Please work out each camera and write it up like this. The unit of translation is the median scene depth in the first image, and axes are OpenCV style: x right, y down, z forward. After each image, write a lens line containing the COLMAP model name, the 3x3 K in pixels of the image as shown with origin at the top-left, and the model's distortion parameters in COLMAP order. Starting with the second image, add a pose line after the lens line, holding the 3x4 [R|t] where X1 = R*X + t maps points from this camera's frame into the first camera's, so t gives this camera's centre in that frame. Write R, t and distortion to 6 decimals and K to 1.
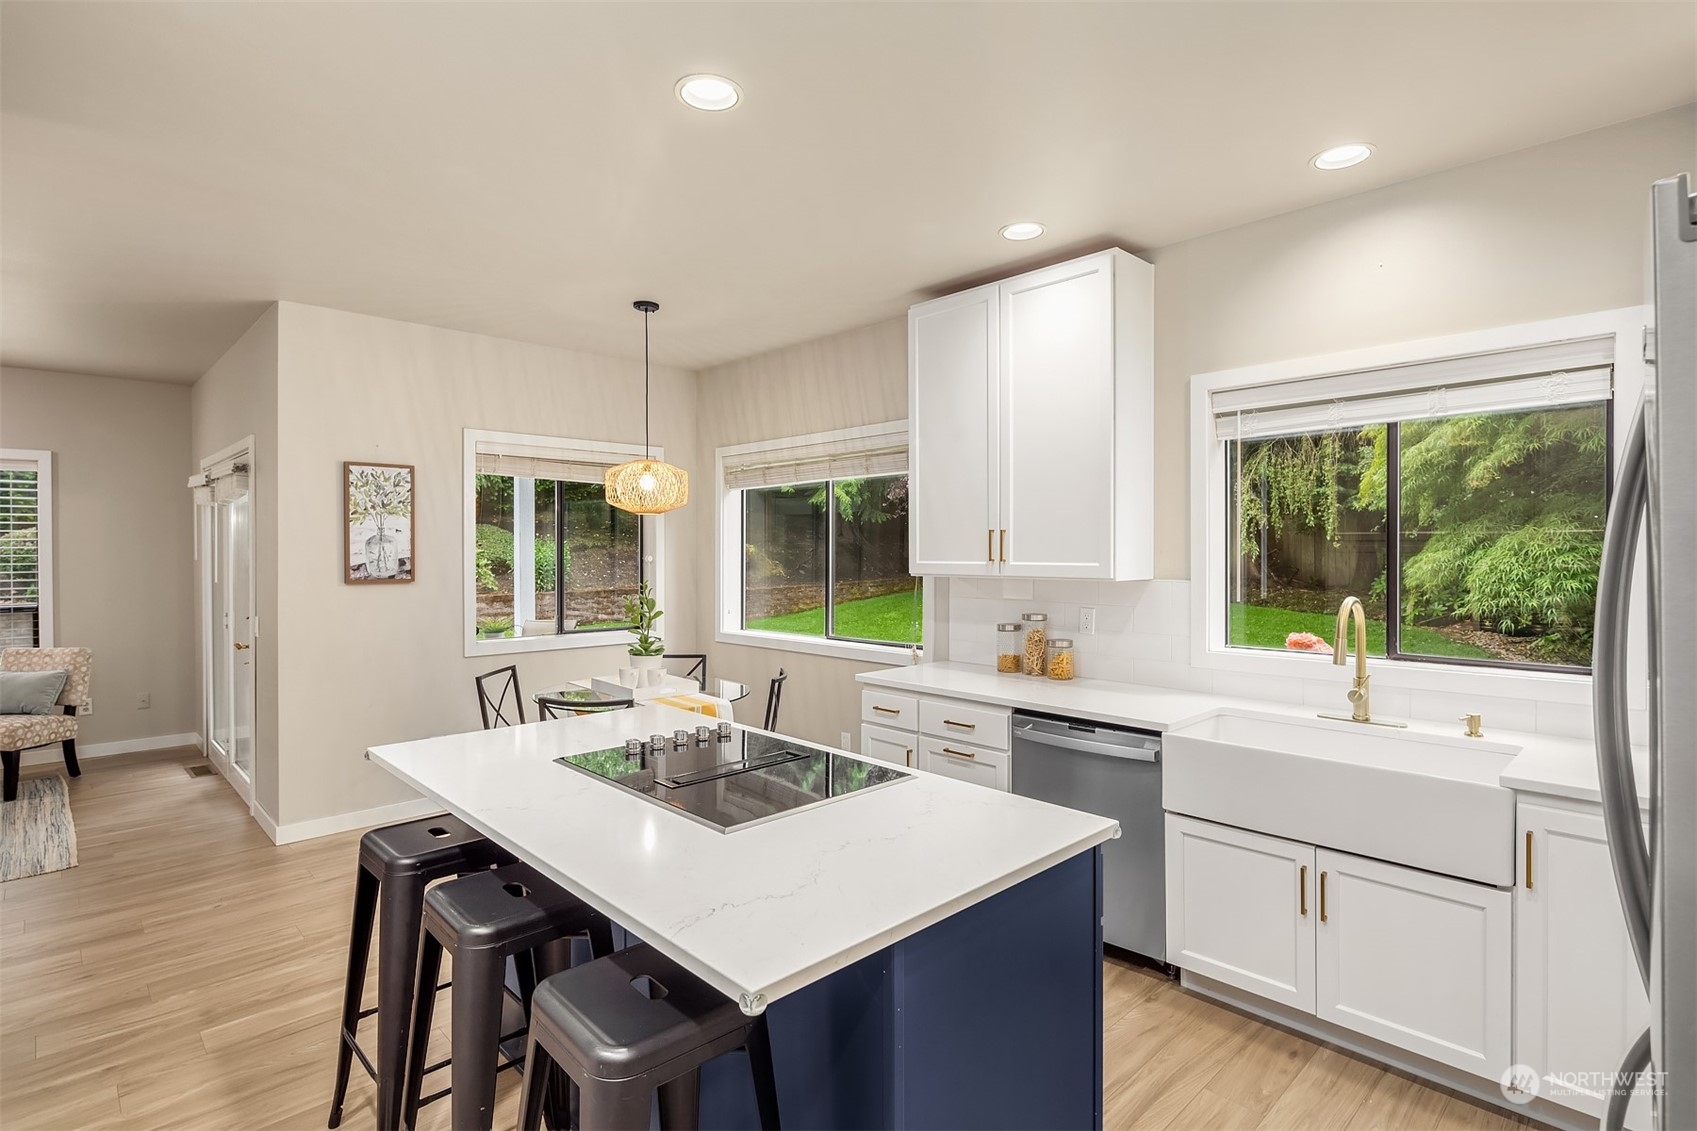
lens RADIAL K [[830.9, 0, 849.0], [0, 830.9, 549.9], [0, 0, 1]] dist [-0.000328, -0.000323]
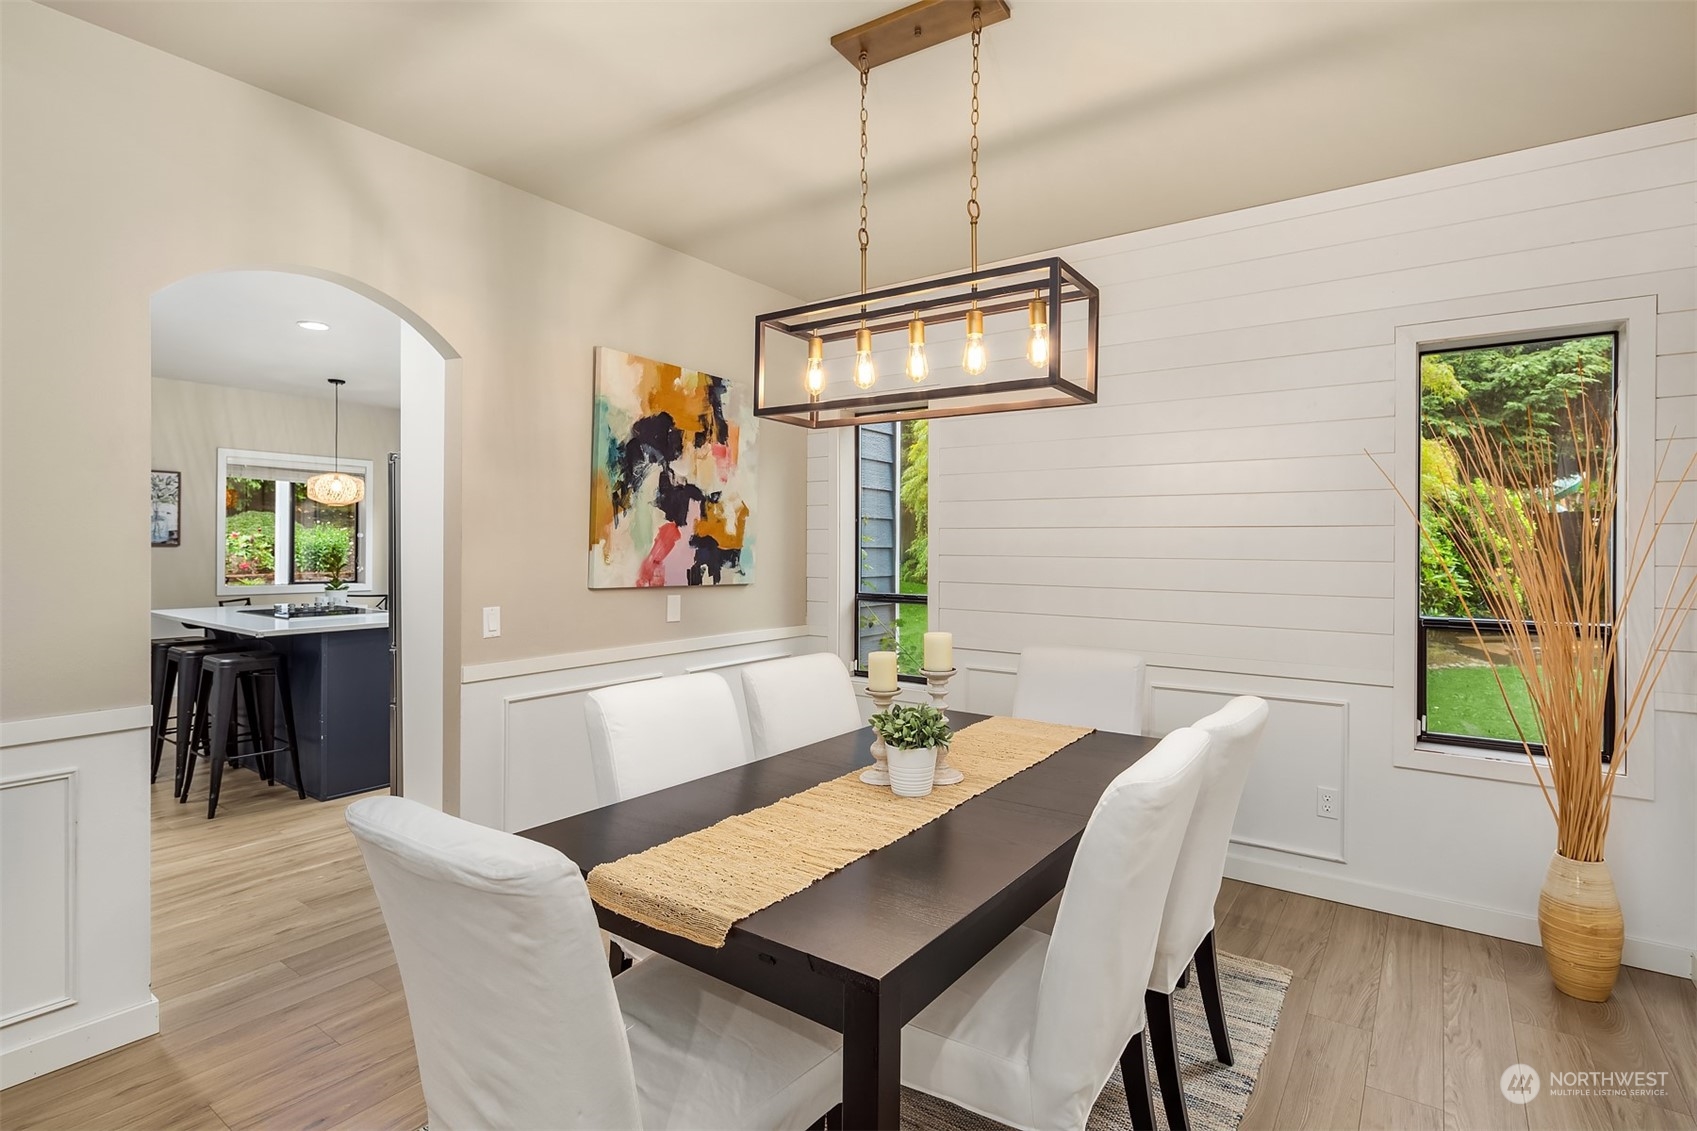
lens RADIAL K [[843.2, 0, 849.3], [0, 843.2, 540.4], [0, 0, 1]] dist [-0.001270, -0.000584]
pose [[0.984437, 0.010090, 0.175449, 0.450616], [-0.009510, 0.999946, -0.004148, 0.023043], [-0.175481, 0.002415, 0.984480, -0.802877]]
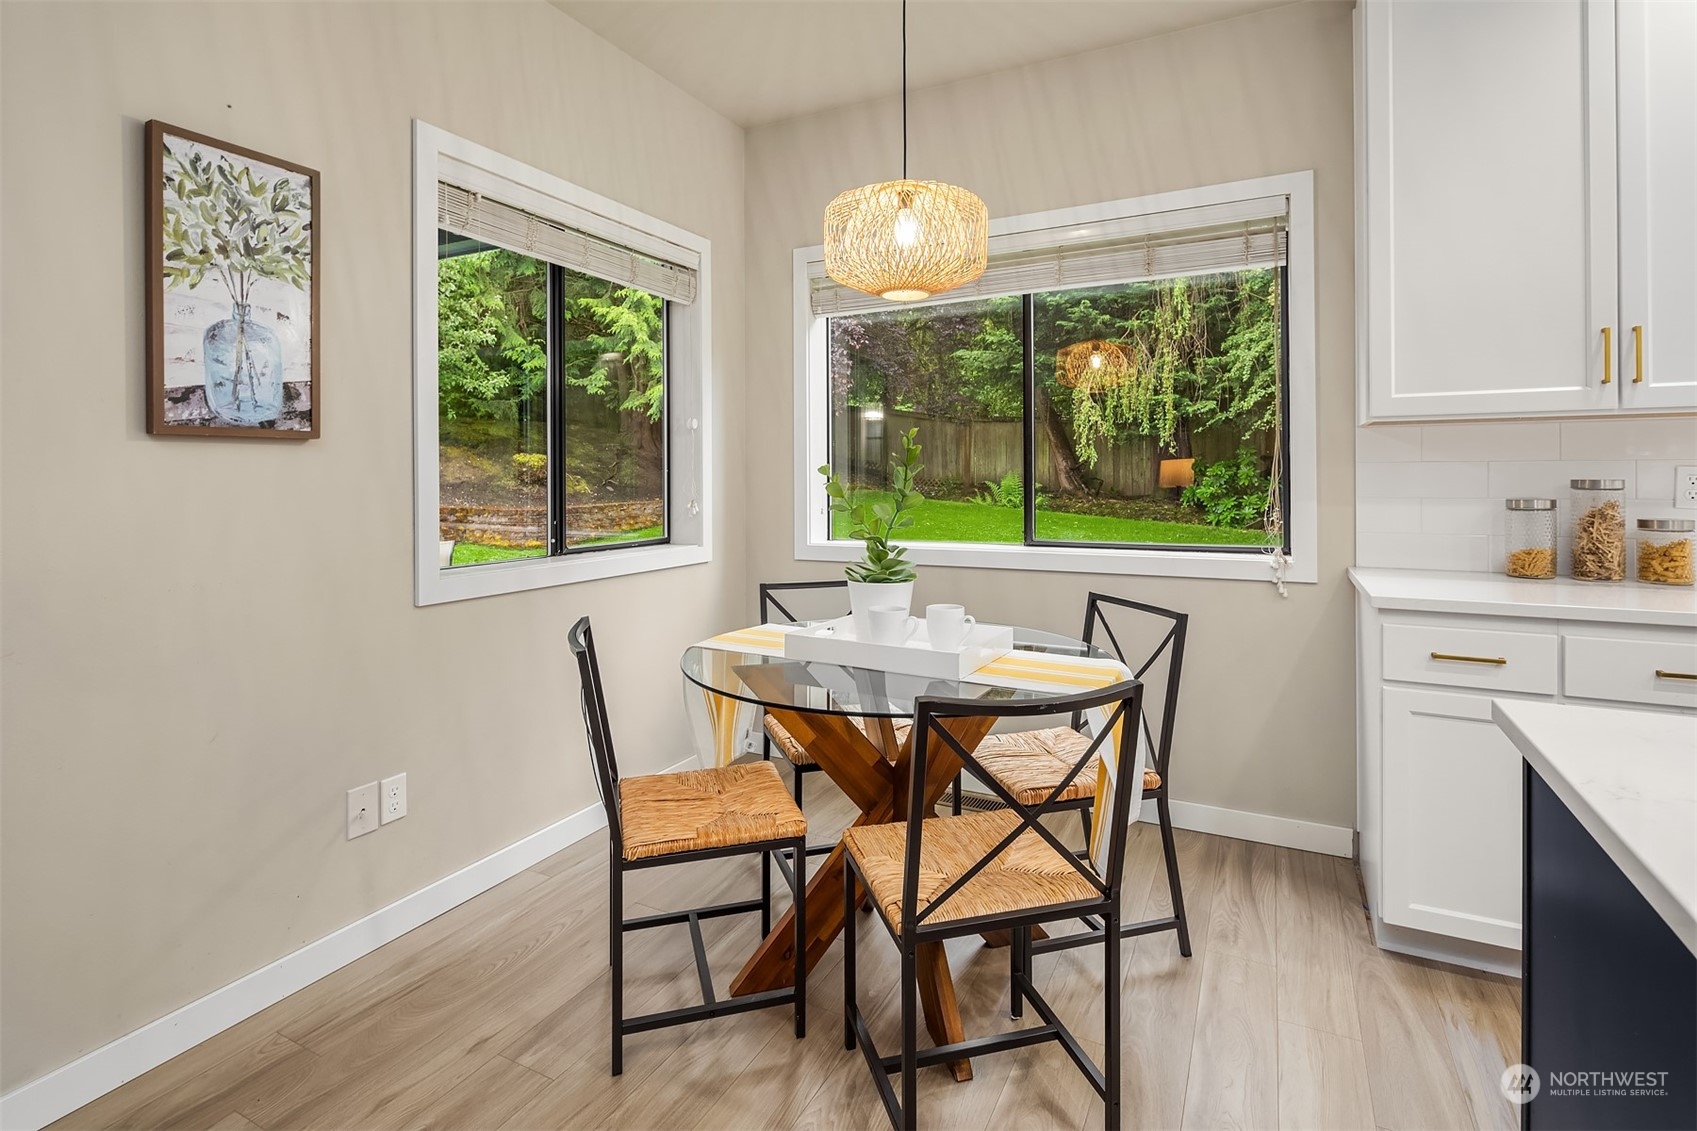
lens RADIAL K [[836.9, 0, 852.4], [0, 836.9, 462.0], [0, 0, 1]] dist [0.001679, 0.000189]
pose [[0.944970, -0.001422, 0.327153, -0.412026], [0.006228, 0.999888, -0.013642, 0.059022], [-0.327097, 0.014929, 0.944873, 0.508727]]
